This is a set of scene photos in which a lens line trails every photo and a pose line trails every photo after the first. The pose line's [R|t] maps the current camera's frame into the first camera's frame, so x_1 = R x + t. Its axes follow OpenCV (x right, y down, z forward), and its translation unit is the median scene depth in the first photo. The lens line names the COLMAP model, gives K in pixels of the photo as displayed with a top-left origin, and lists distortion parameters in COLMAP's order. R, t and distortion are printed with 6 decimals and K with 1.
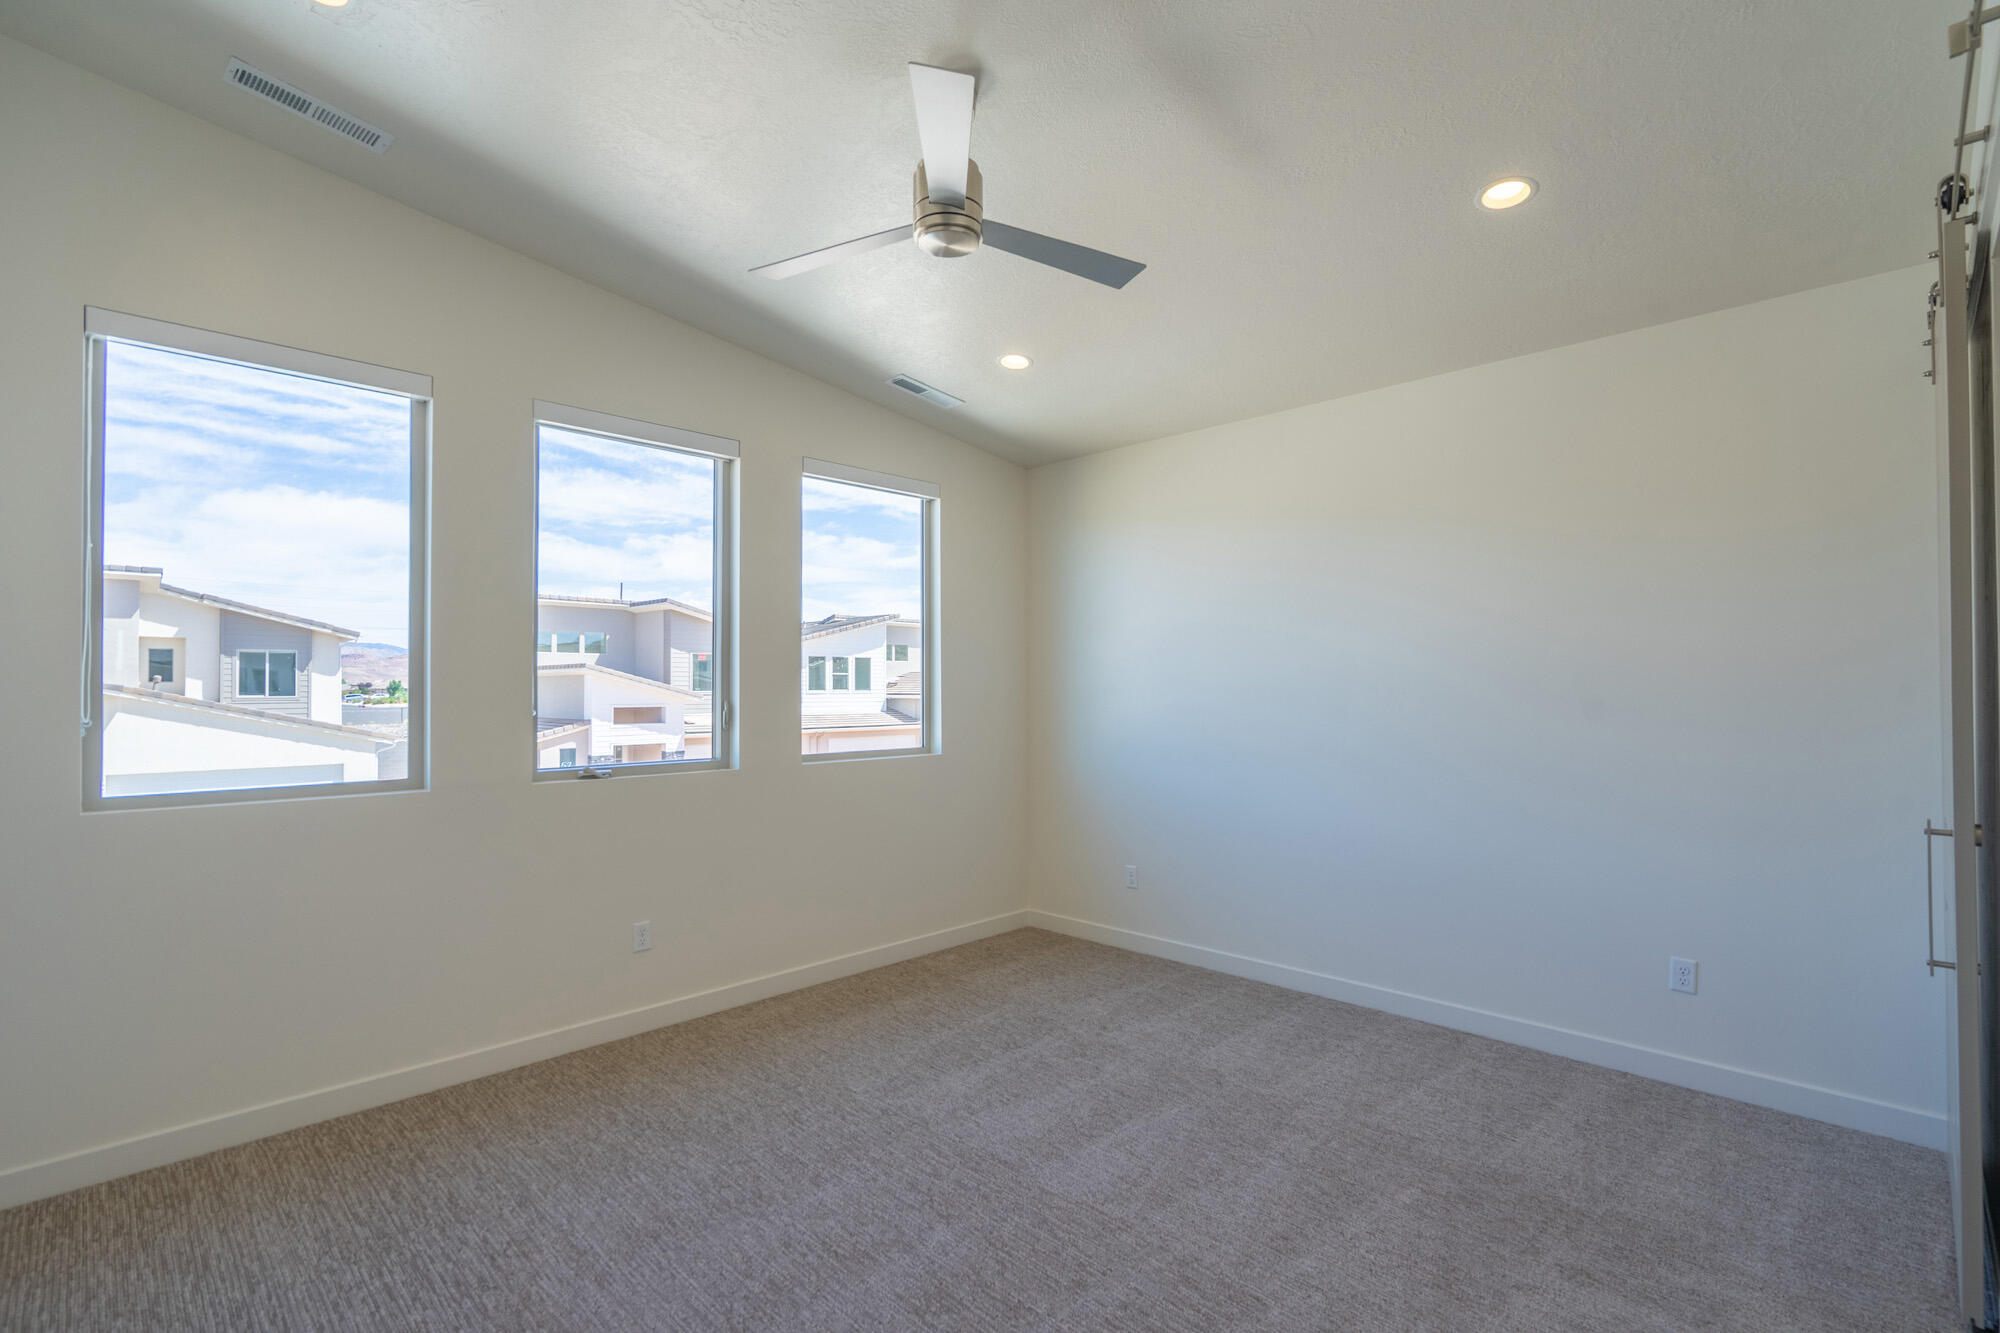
lens RADIAL K [[922.0, 0, 995.2], [0, 922.0, 687.0], [0, 0, 1]] dist [-0.000928, -0.000252]
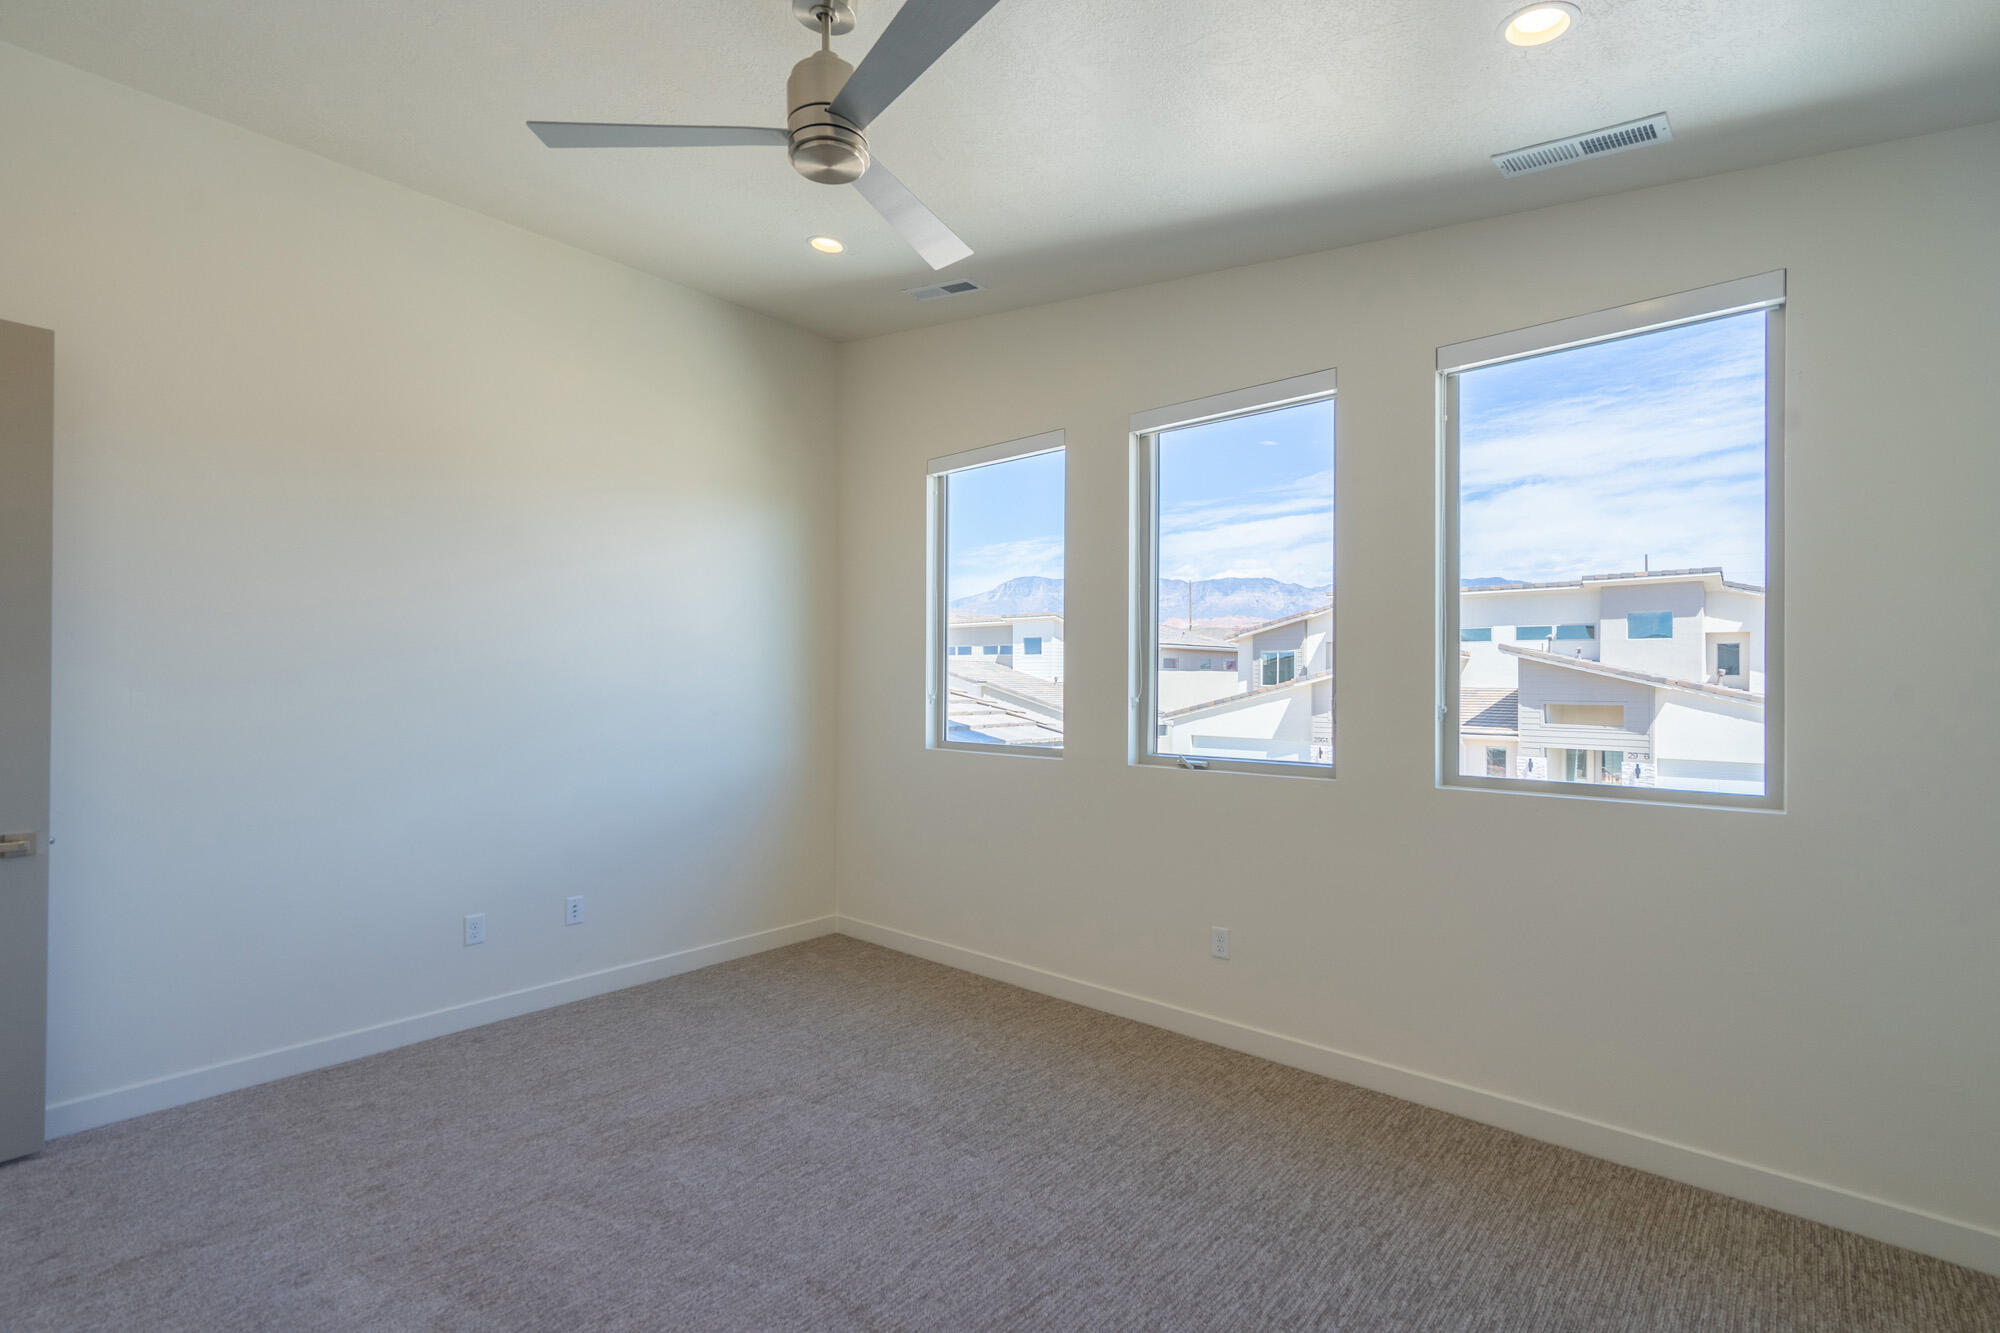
lens RADIAL K [[922.0, 0, 995.2], [0, 922.0, 687.0], [0, 0, 1]] dist [-0.000928, -0.000252]
pose [[0.044388, 0.012016, -0.998942, 0.322788], [-0.004253, 0.999921, 0.011839, -0.004094], [0.999005, 0.003723, 0.044436, 0.420484]]
